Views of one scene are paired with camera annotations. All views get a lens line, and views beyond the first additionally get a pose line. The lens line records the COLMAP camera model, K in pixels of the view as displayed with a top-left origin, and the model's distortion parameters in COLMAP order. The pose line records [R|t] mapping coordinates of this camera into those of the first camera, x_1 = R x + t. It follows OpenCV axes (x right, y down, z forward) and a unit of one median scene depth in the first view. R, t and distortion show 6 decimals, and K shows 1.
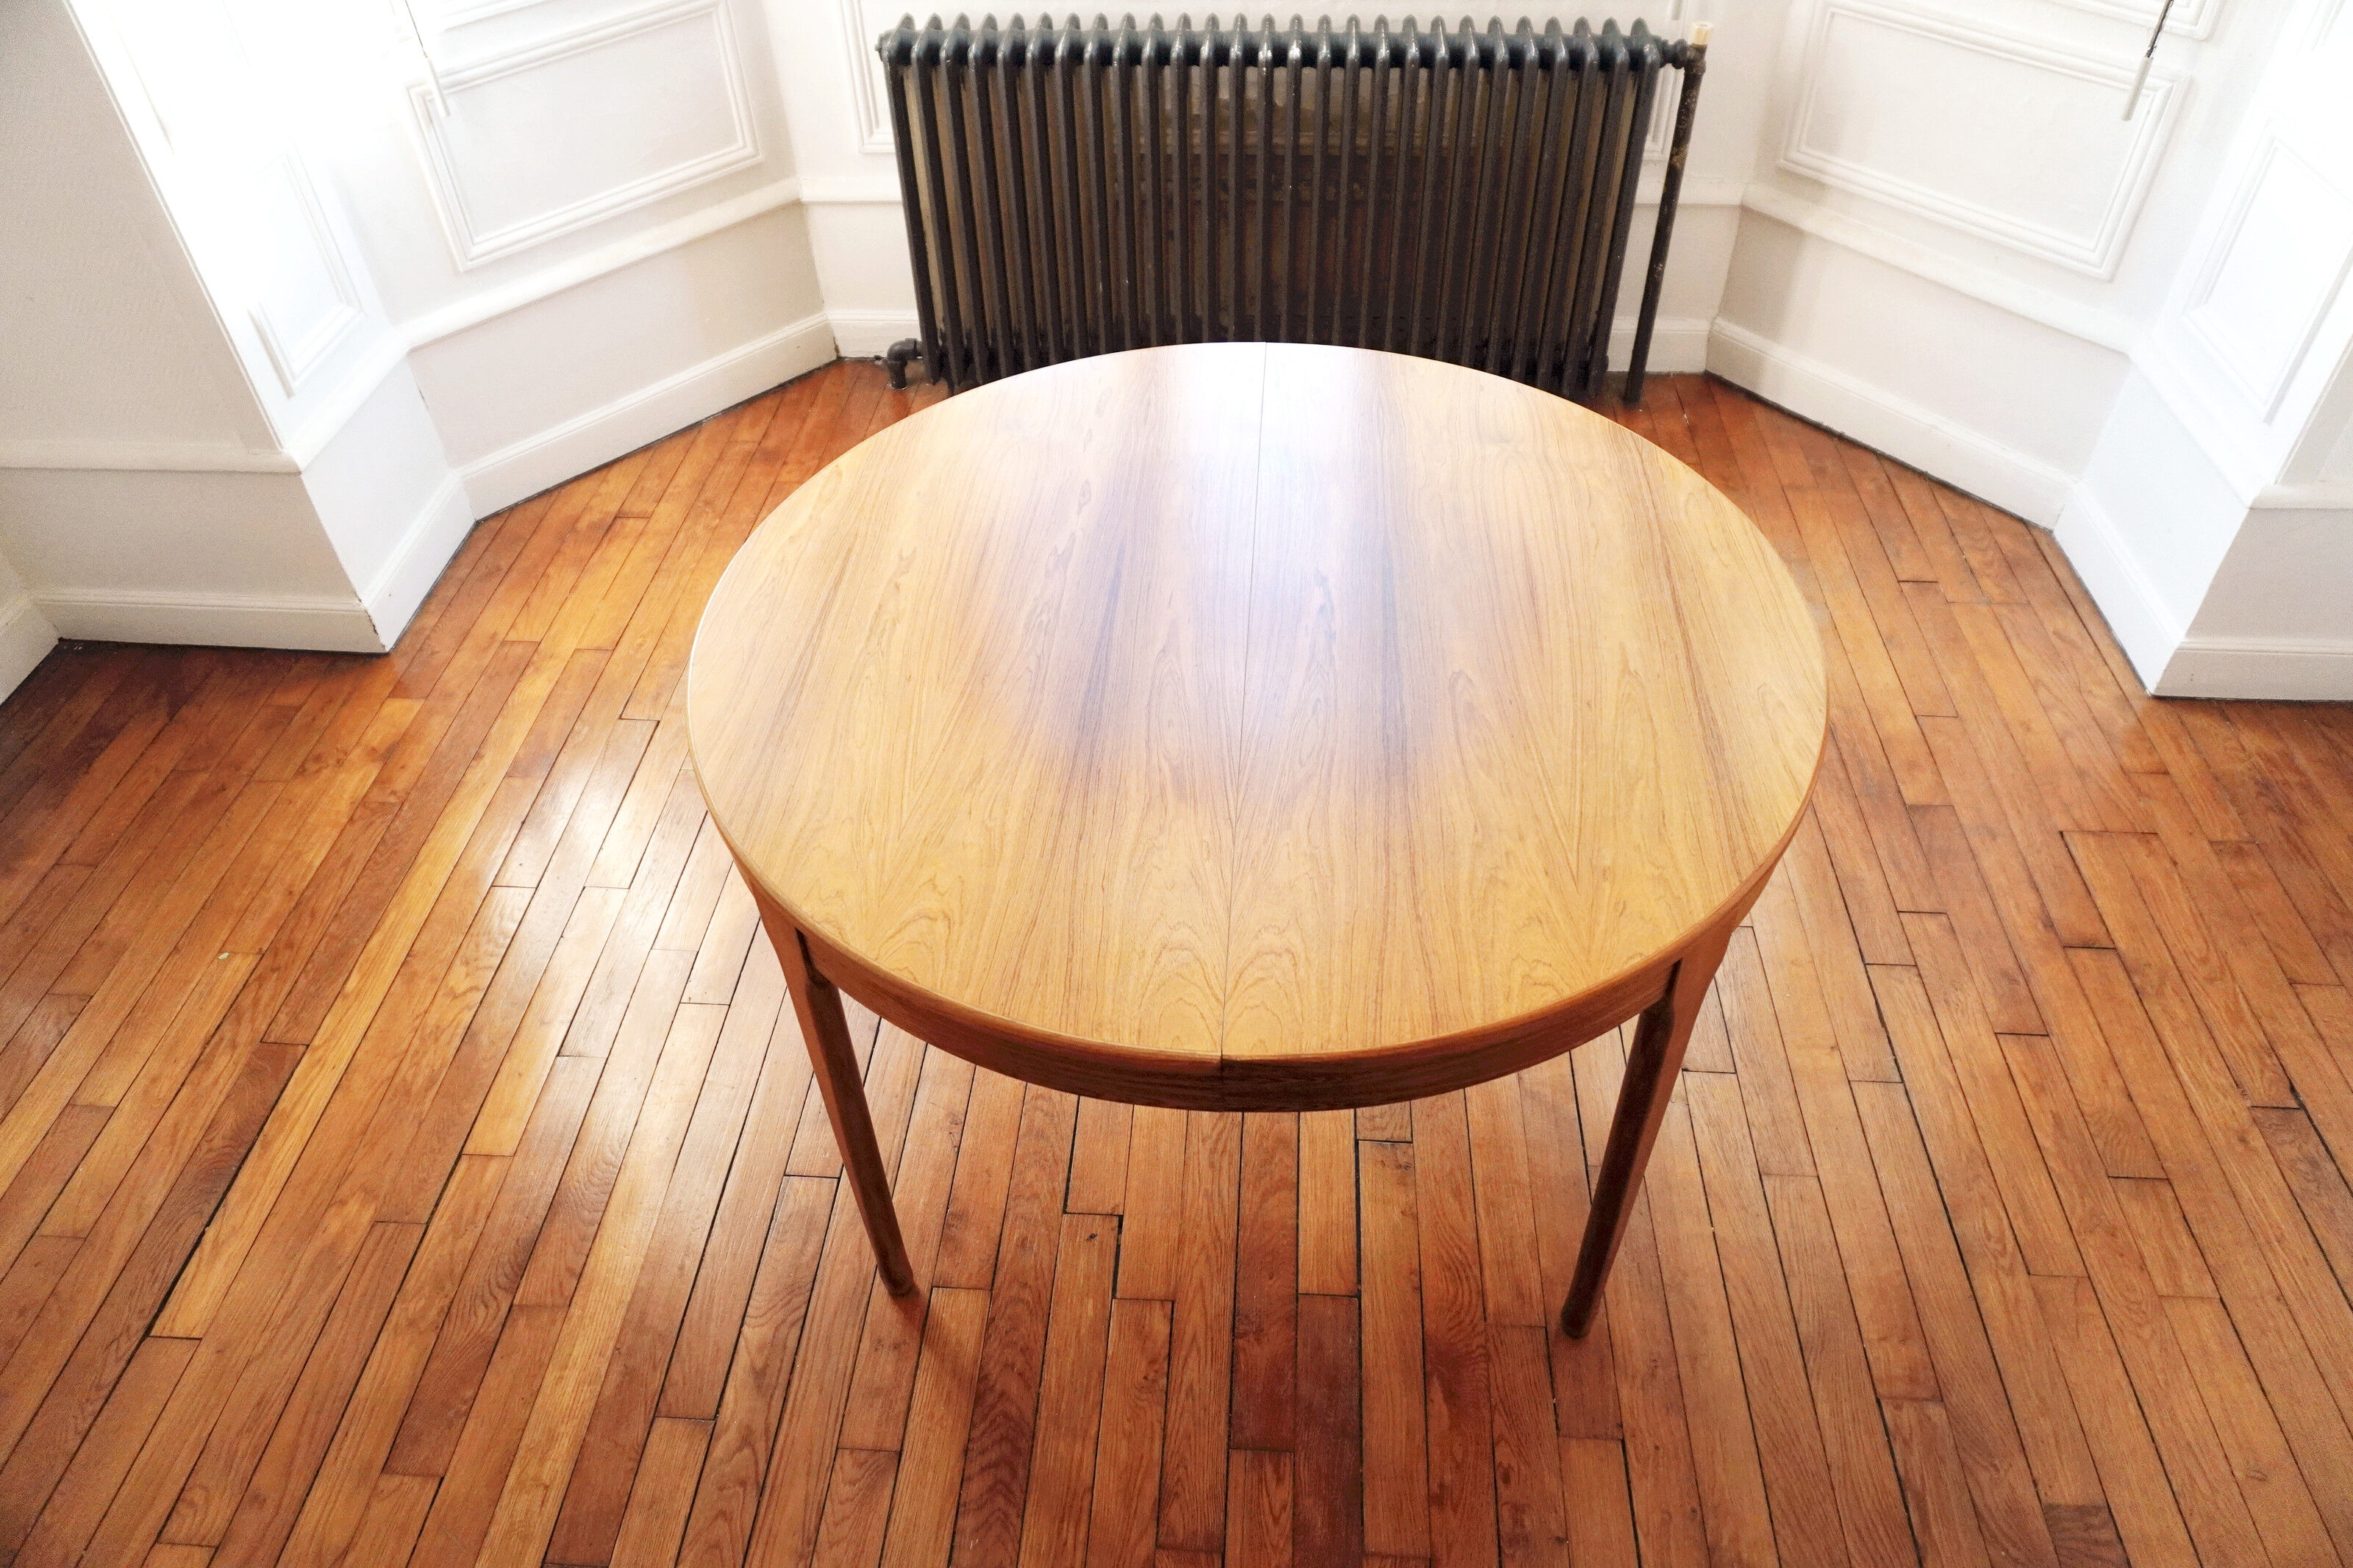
lens RADIAL K [[1584.8, 0, 1177.2], [0, 1584.8, 767.0], [0, 0, 1]] dist [-0.050556, 0.037681]
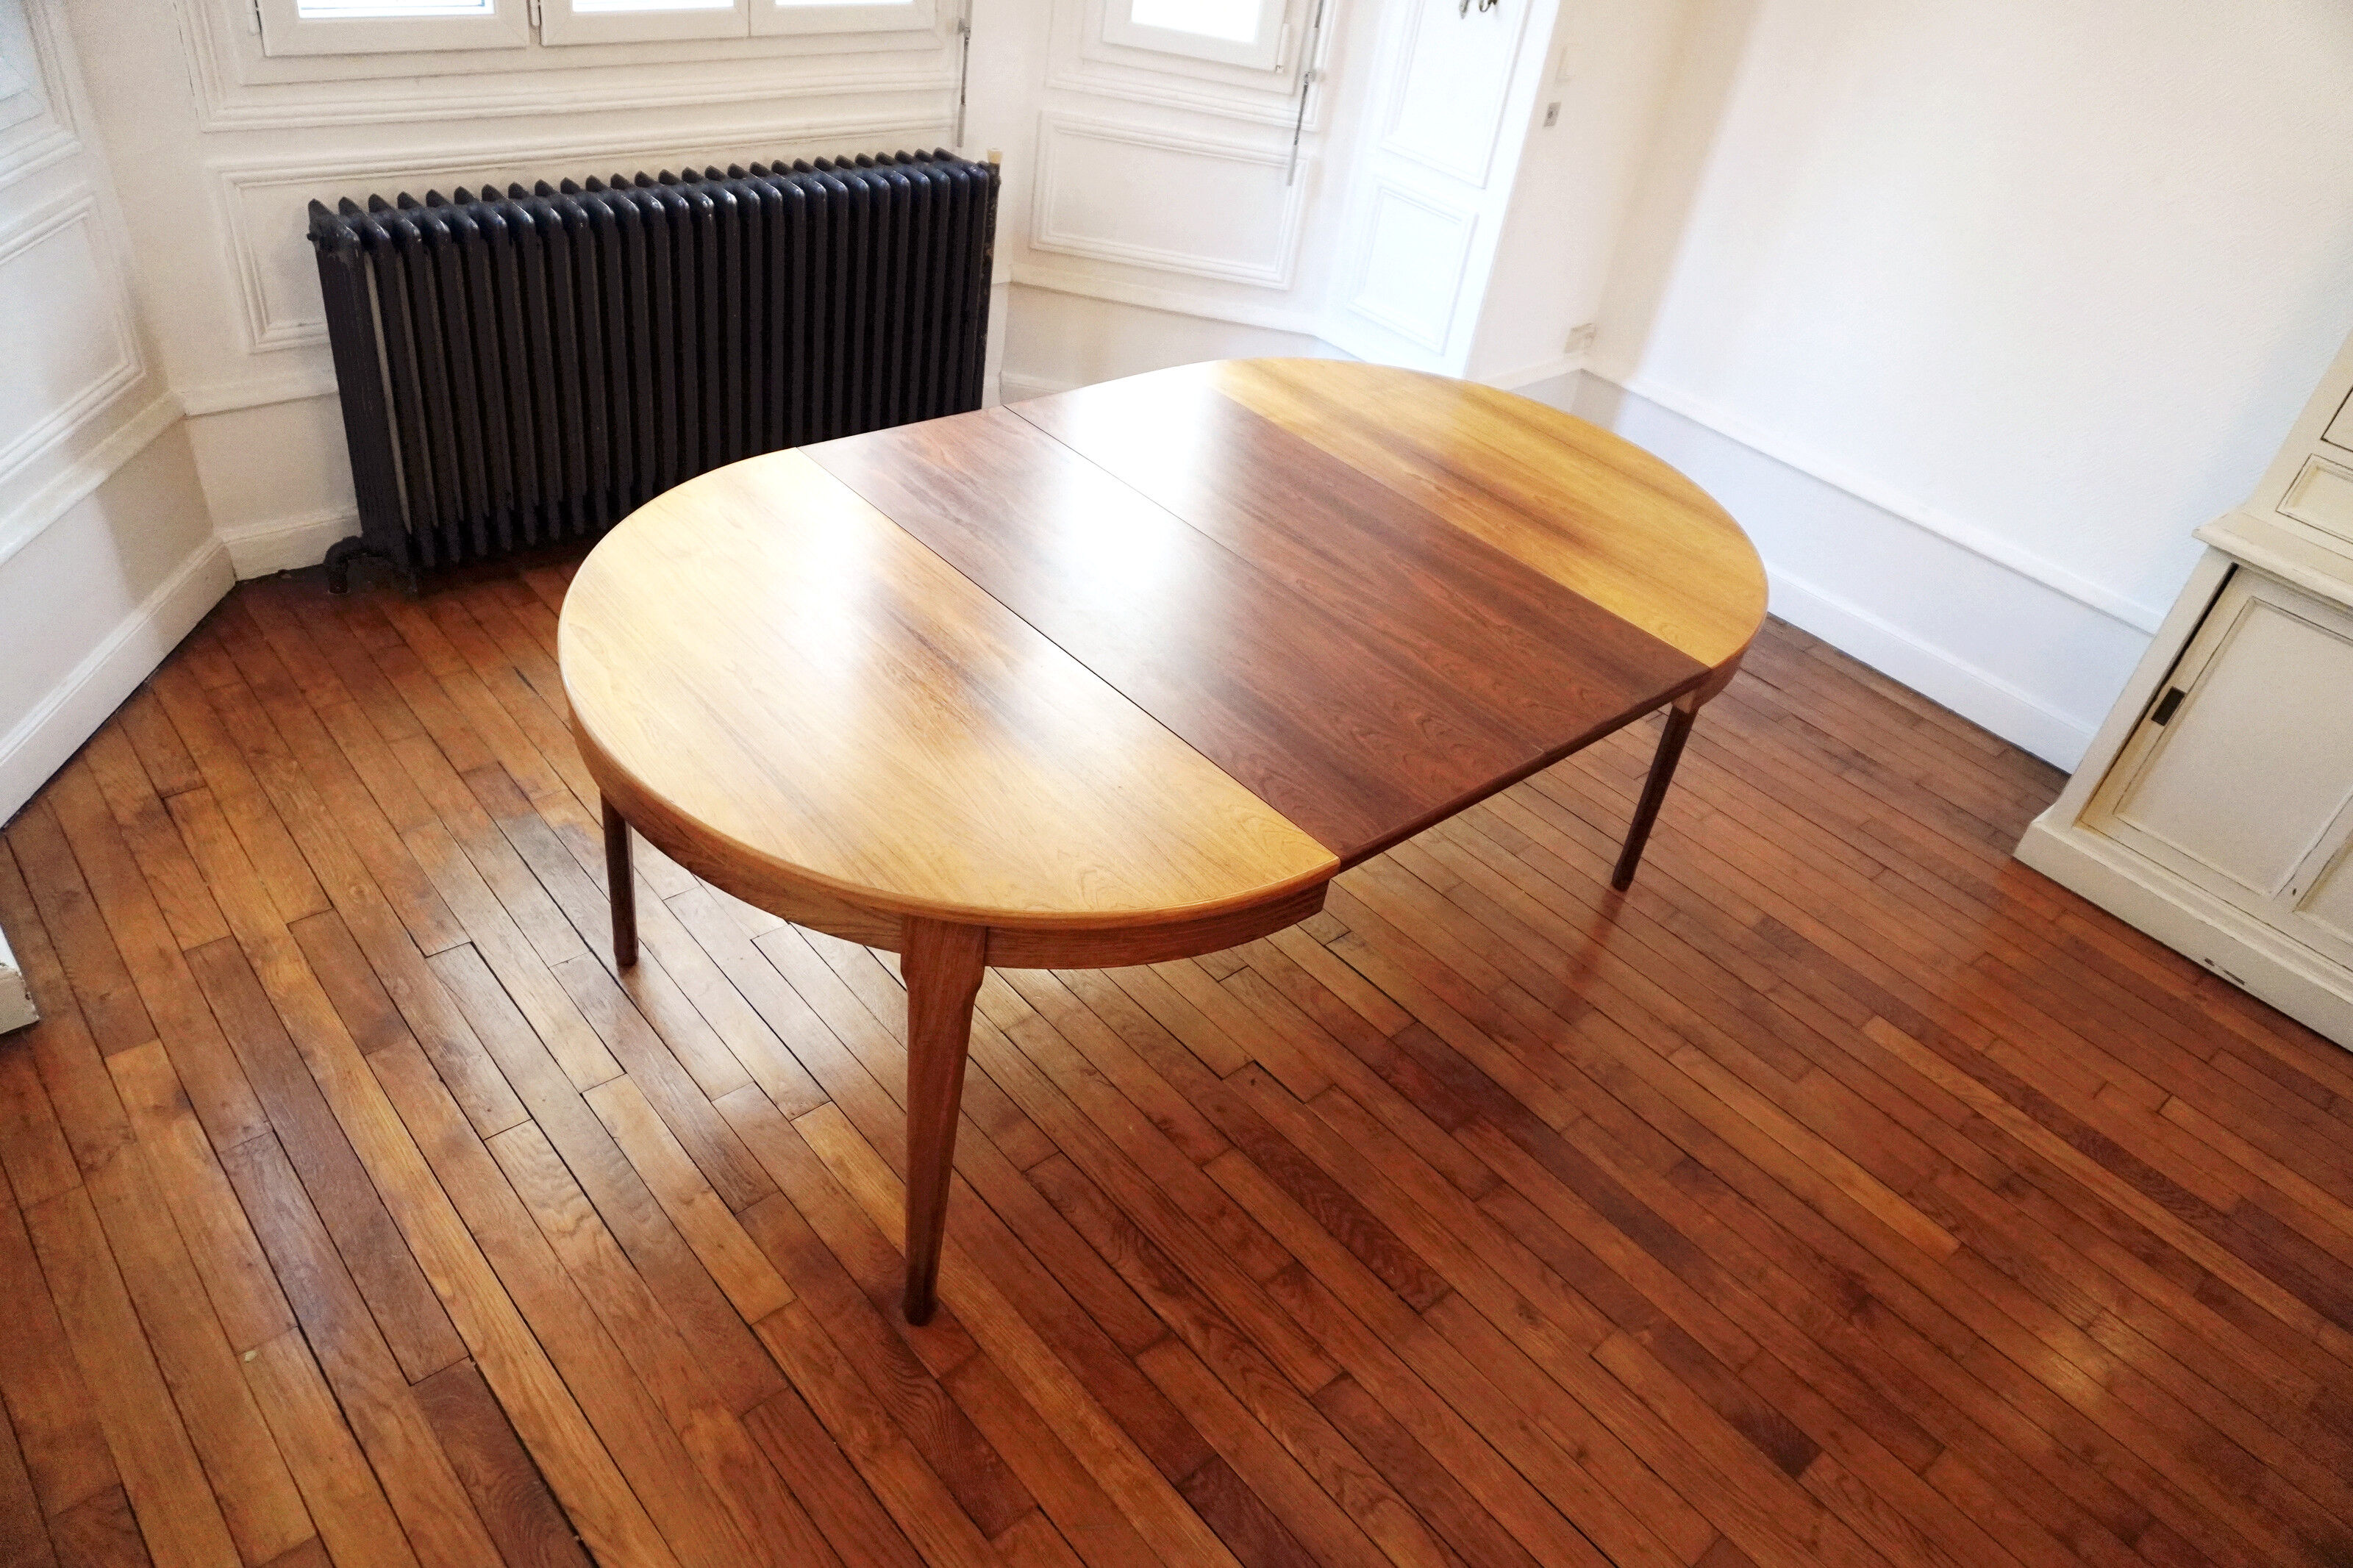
lens RADIAL K [[1584.8, 0, 1177.2], [0, 1584.8, 767.0], [0, 0, 1]] dist [-0.050556, 0.037681]
pose [[0.686004, -0.322829, 0.652058, -0.684044], [0.369450, 0.926605, 0.070072, -0.040057], [-0.626822, 0.192834, 0.754924, 0.021658]]
